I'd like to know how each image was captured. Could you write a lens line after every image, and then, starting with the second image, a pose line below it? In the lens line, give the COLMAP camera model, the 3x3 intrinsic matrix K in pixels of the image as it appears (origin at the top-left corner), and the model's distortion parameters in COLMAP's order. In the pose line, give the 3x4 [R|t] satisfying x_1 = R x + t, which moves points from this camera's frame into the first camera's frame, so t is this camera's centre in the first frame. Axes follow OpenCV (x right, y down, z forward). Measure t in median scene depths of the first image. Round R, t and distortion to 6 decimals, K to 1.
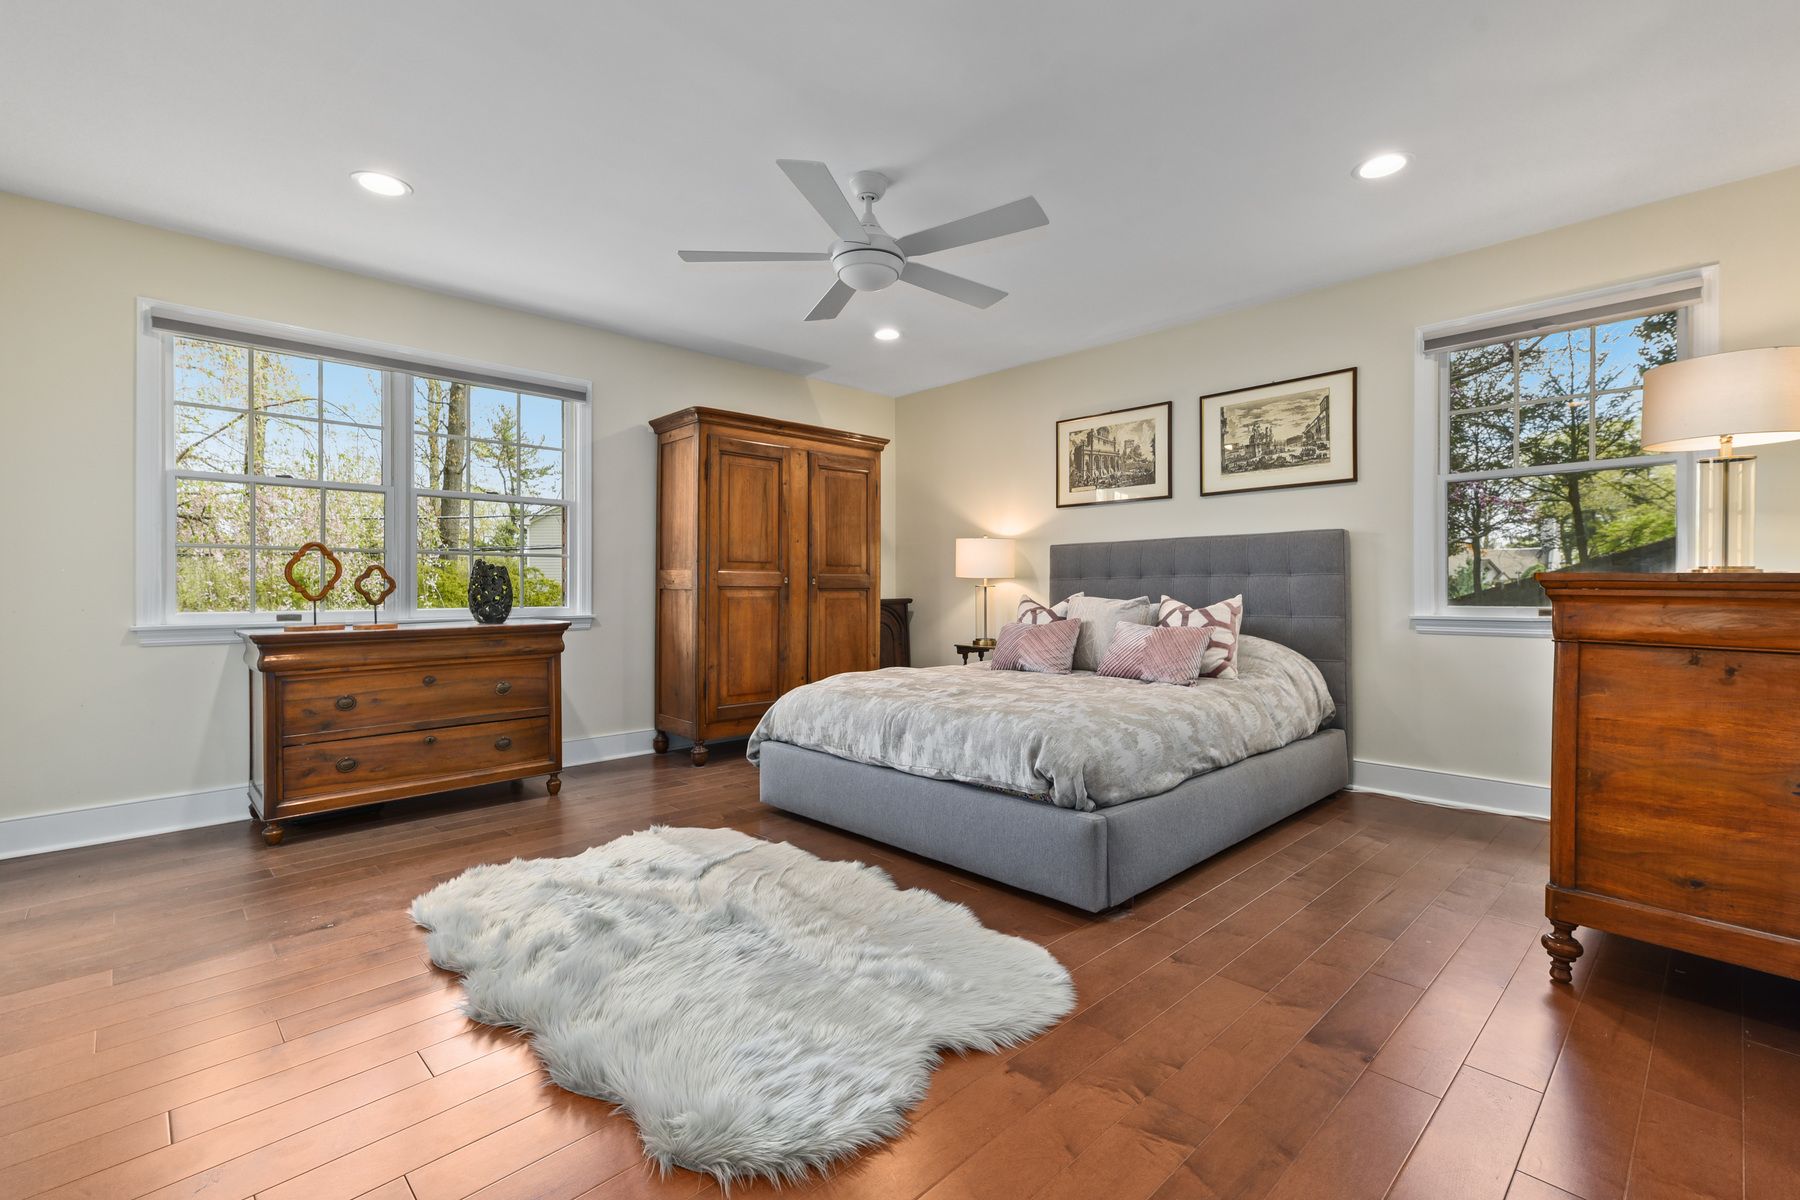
lens RADIAL K [[800.9, 0, 897.6], [0, 800.9, 588.3], [0, 0, 1]] dist [0.013316, 0.000119]
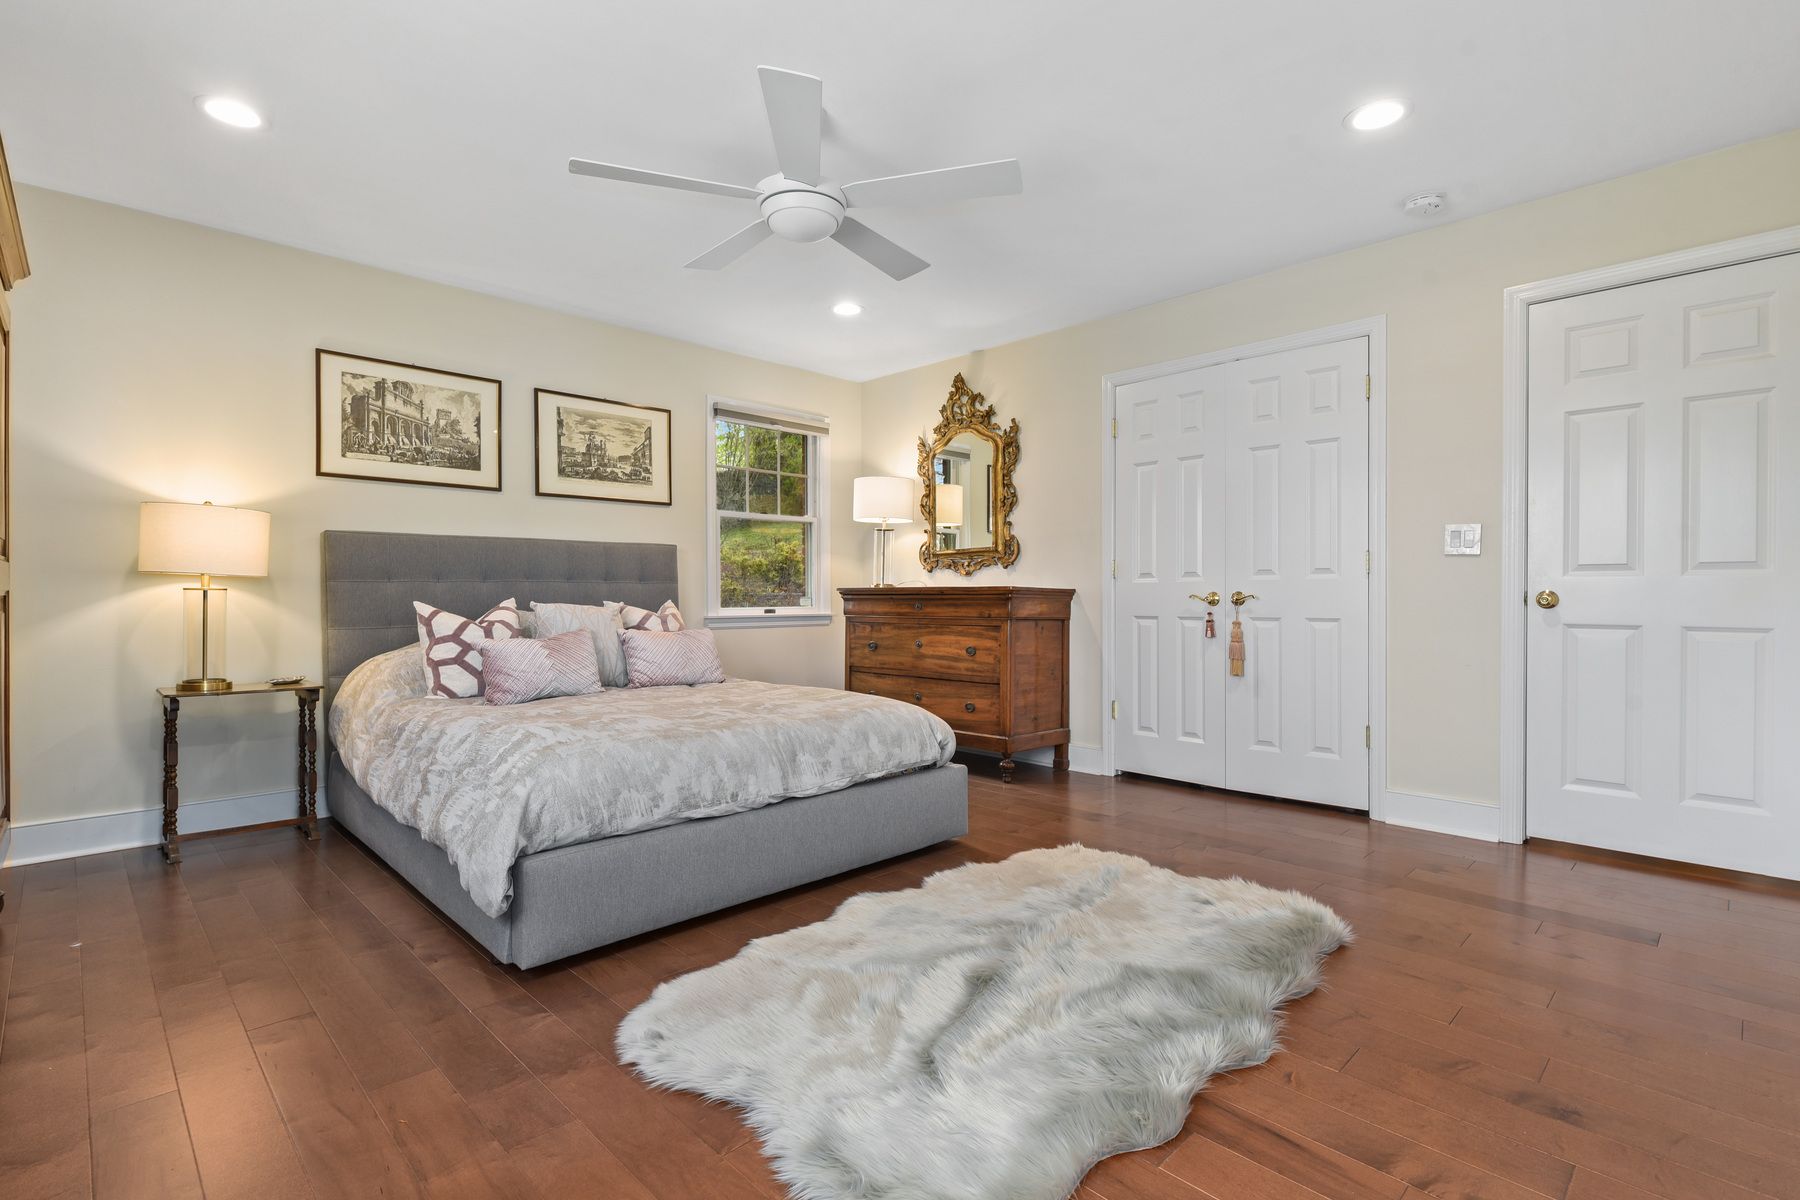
lens RADIAL K [[846.1, 0, 898.1], [0, 846.1, 602.4], [0, 0, 1]] dist [0.002265, 0.000211]
pose [[-0.018645, -0.003501, 0.999820, -0.637187], [0.001396, 0.999993, 0.003527, 0.006804], [-0.999825, 0.001462, -0.018640, 0.625555]]
